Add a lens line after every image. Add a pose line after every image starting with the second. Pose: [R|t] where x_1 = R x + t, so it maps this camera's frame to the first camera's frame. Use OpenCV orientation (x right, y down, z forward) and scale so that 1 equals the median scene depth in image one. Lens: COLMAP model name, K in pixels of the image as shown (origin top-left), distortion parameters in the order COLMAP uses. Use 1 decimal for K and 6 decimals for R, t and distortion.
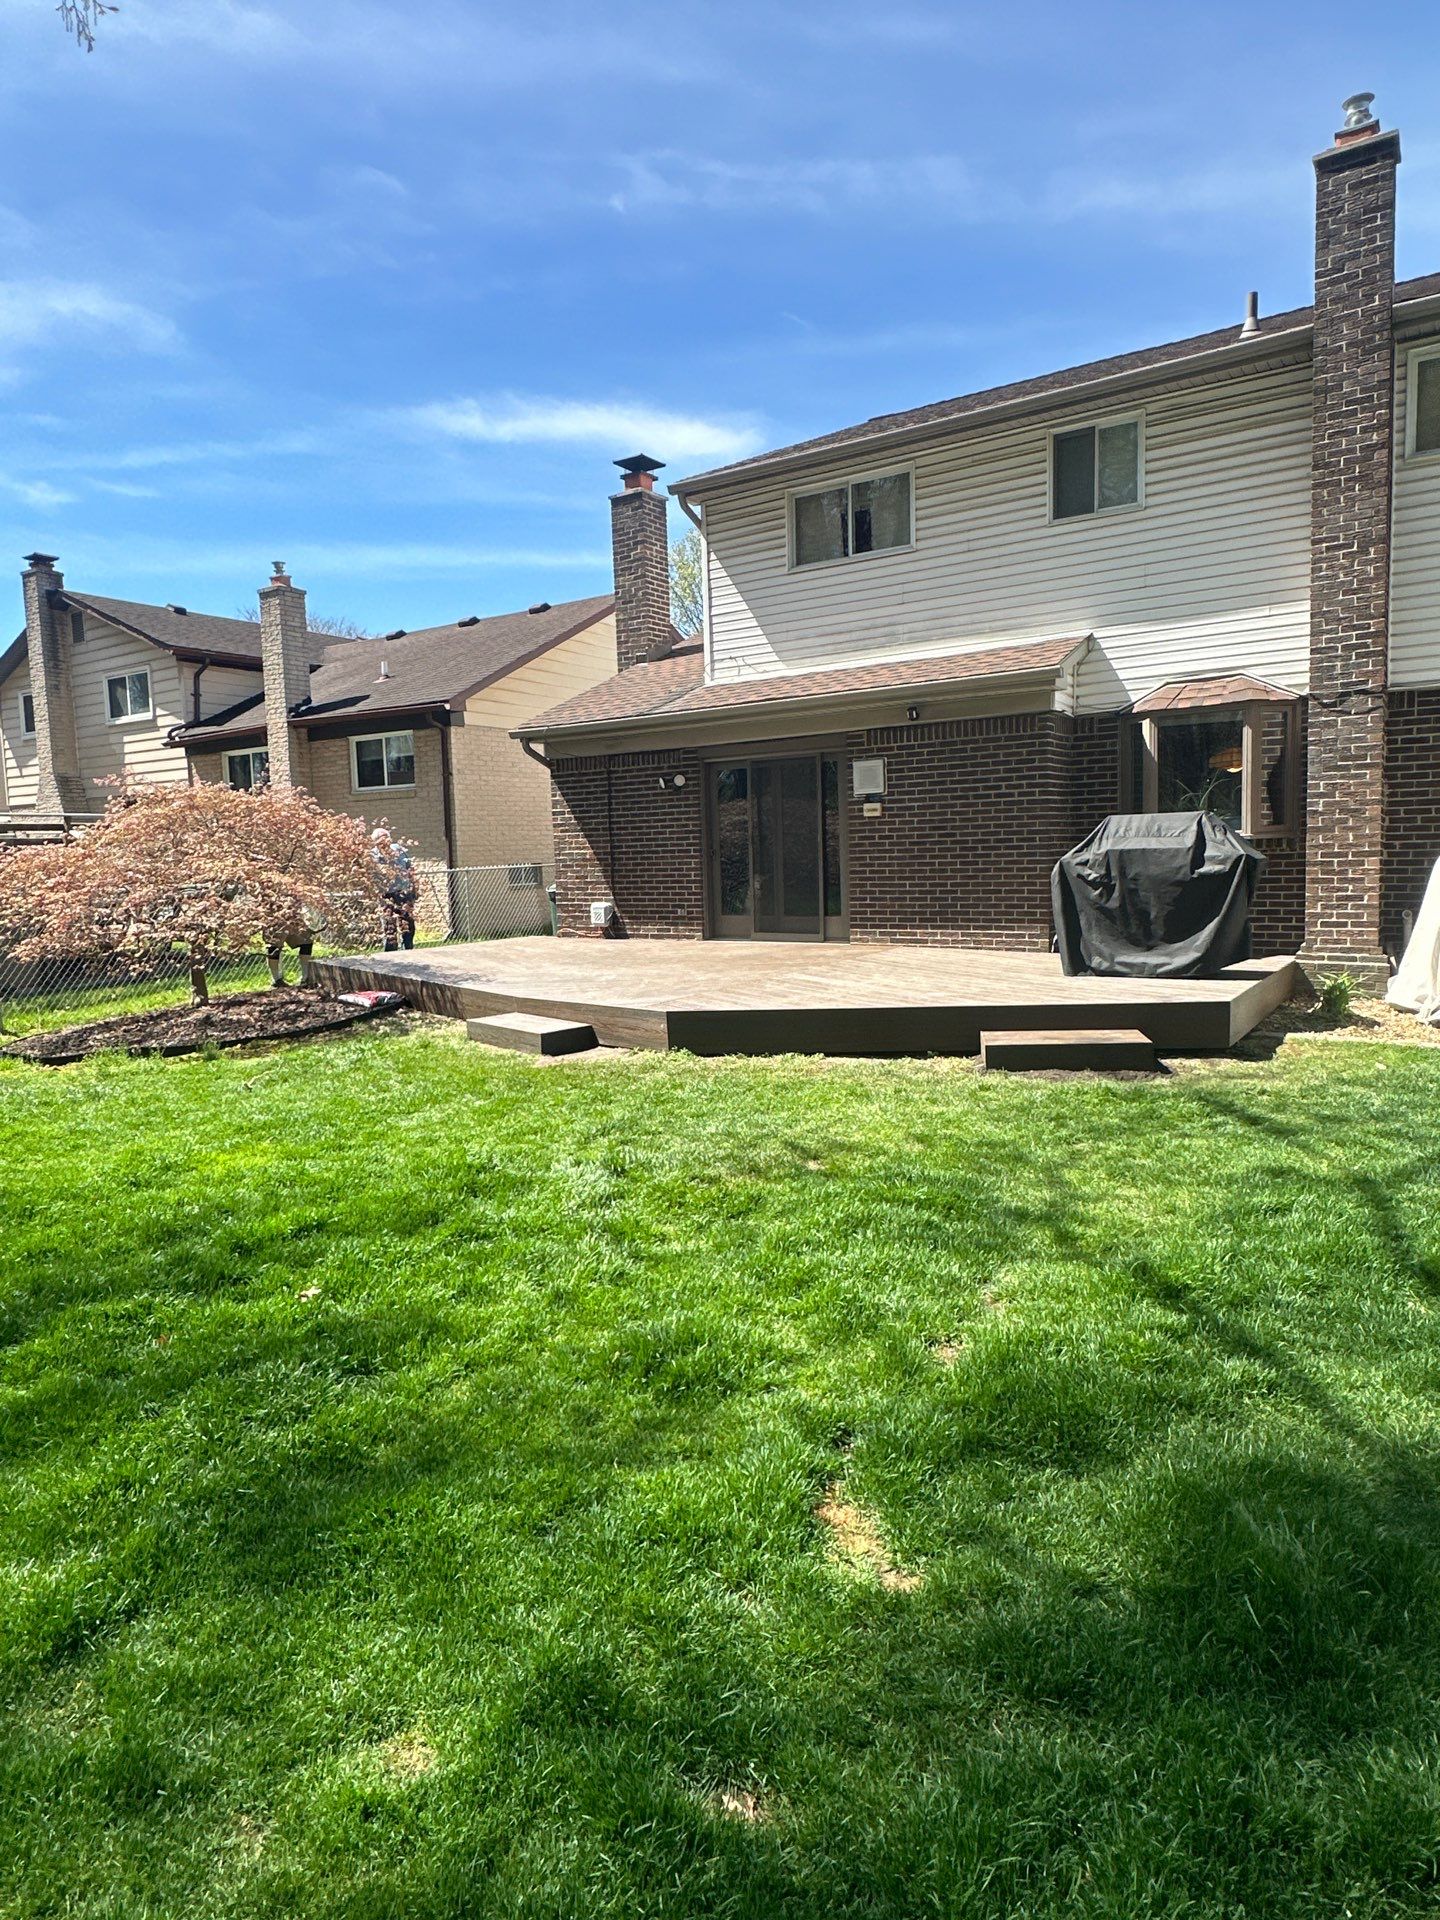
lens RADIAL K [[1321.3, 0, 727.6], [0, 1321.3, 950.5], [0, 0, 1]] dist [-0.004634, -0.010875]
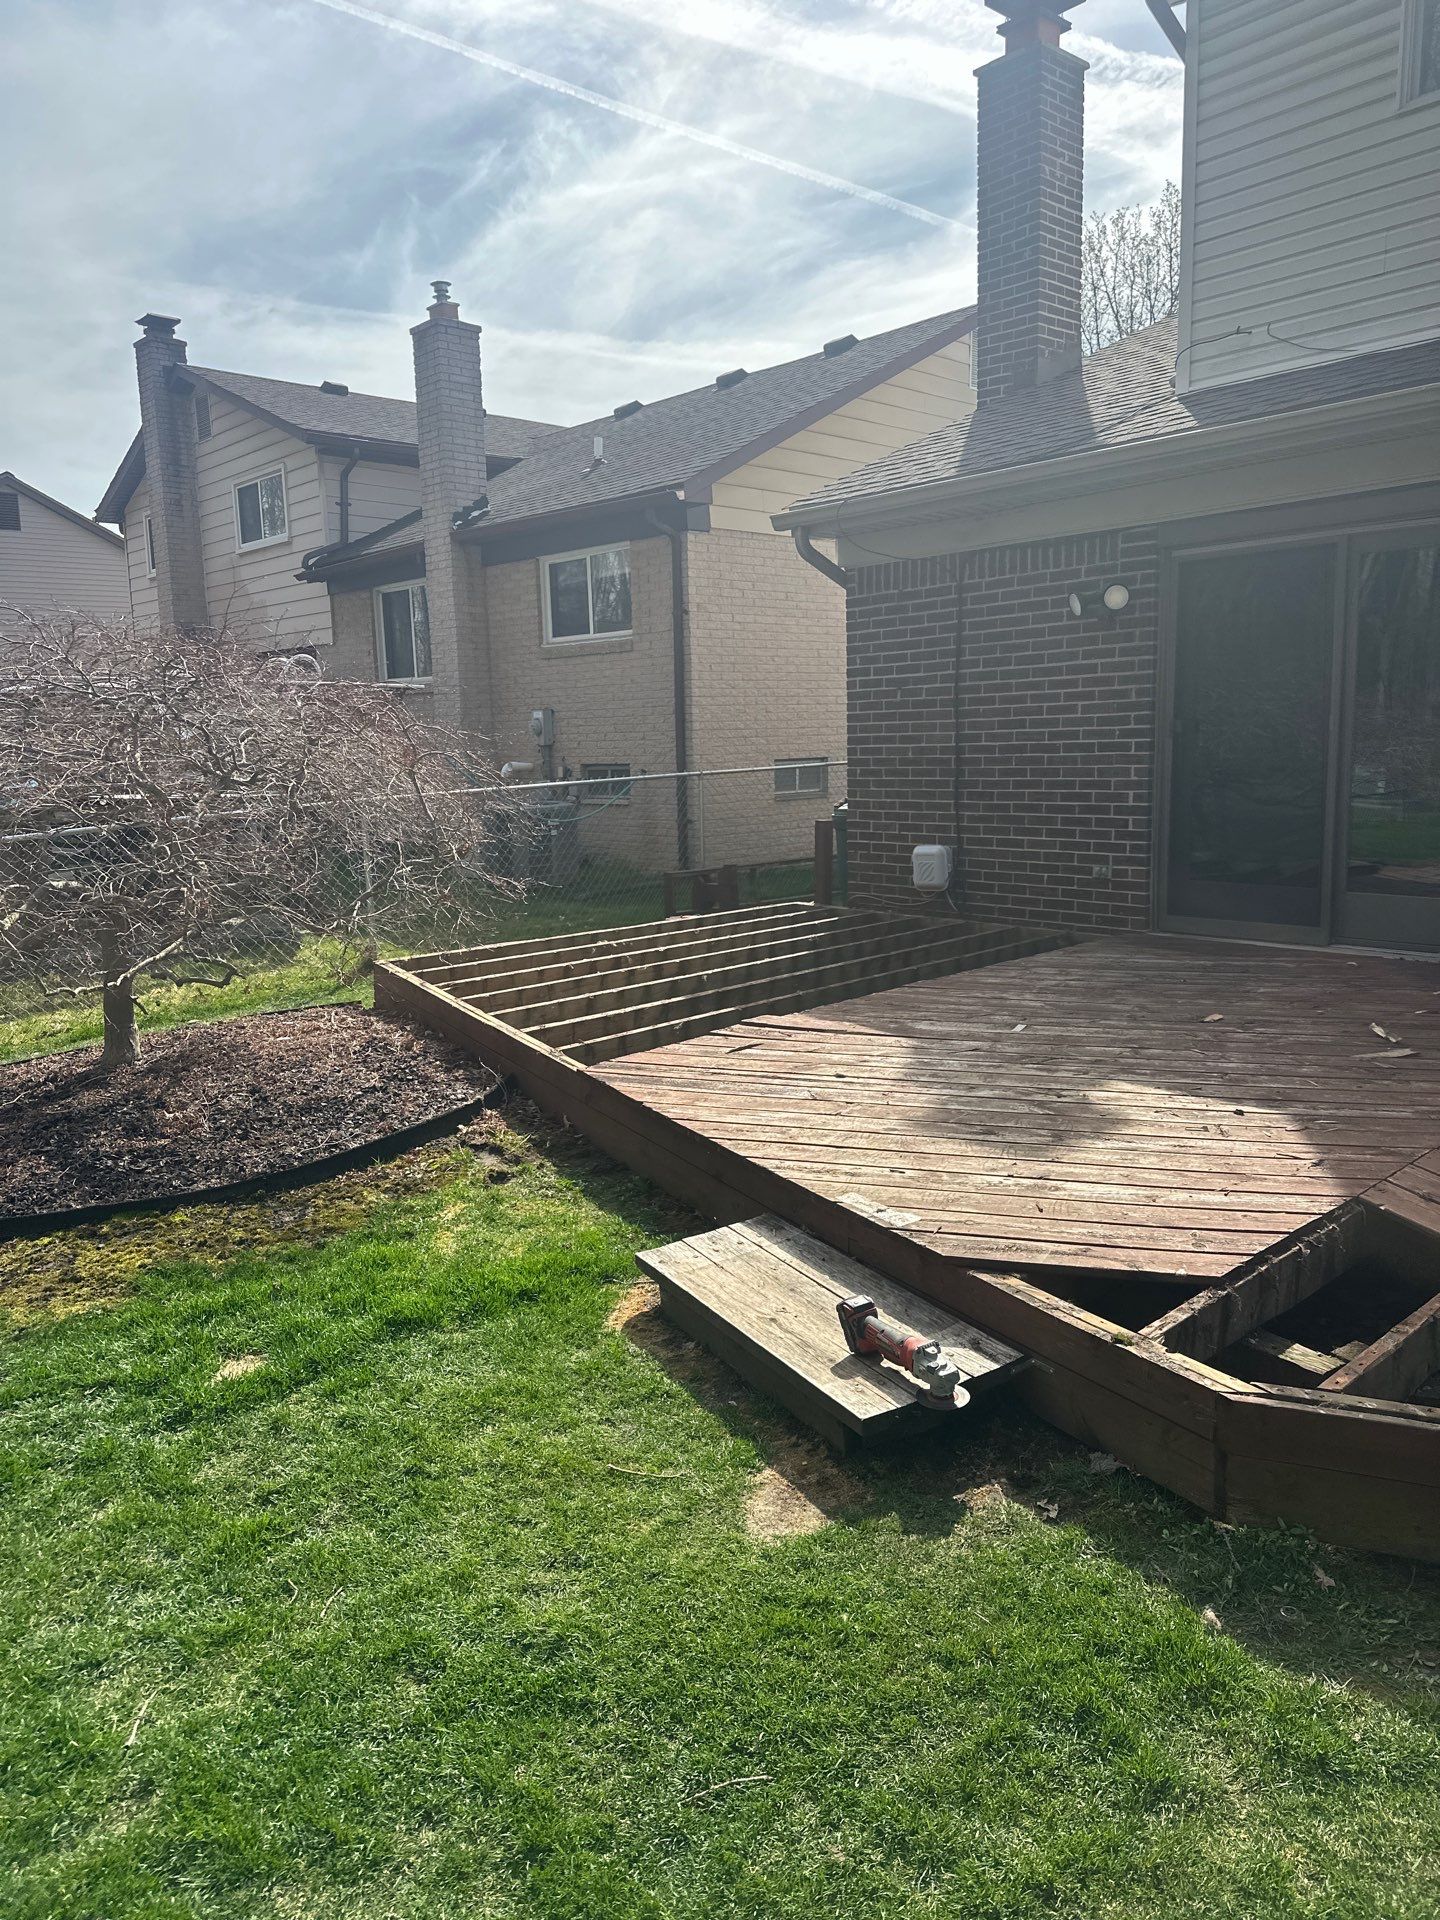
lens RADIAL K [[1321.3, 0, 721.8], [0, 1321.3, 965.4], [0, 0, 1]] dist [-0.004634, -0.010875]
pose [[0.974077, 0.048088, -0.221046, -0.061989], [-0.025305, 0.994175, 0.104767, -0.042926], [0.224796, -0.096458, 0.969620, 0.487933]]
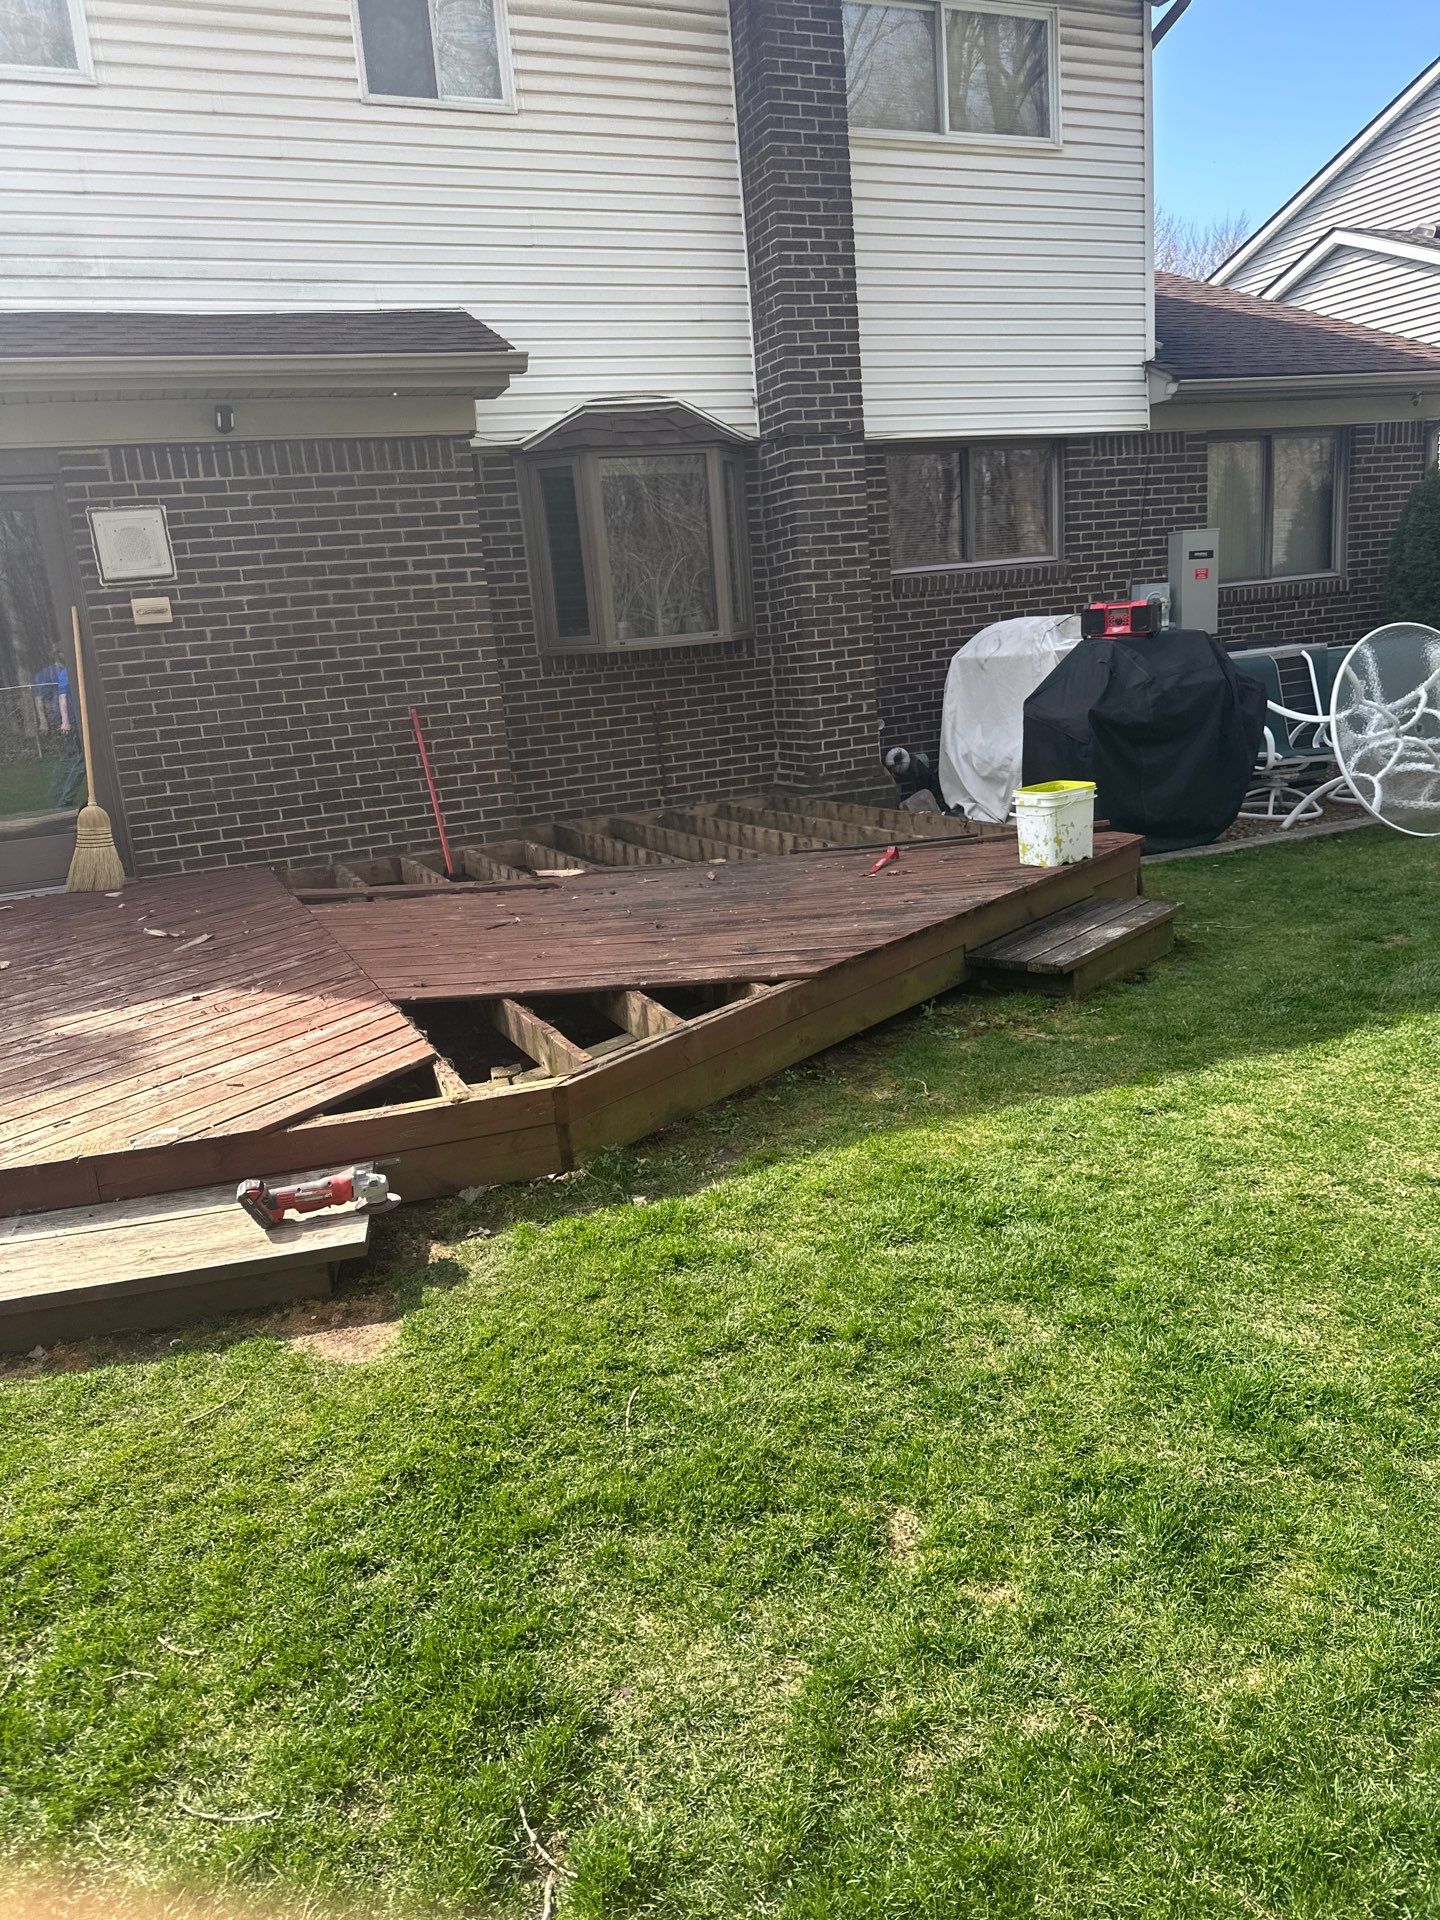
lens RADIAL K [[1321.3, 0, 710.8], [0, 1321.3, 973.3], [0, 0, 1]] dist [-0.004634, -0.010875]
pose [[0.511995, -0.229082, 0.827879, -0.212338], [0.124768, 0.973395, 0.192186, -0.037973], [-0.849879, 0.004894, 0.526955, 0.503011]]
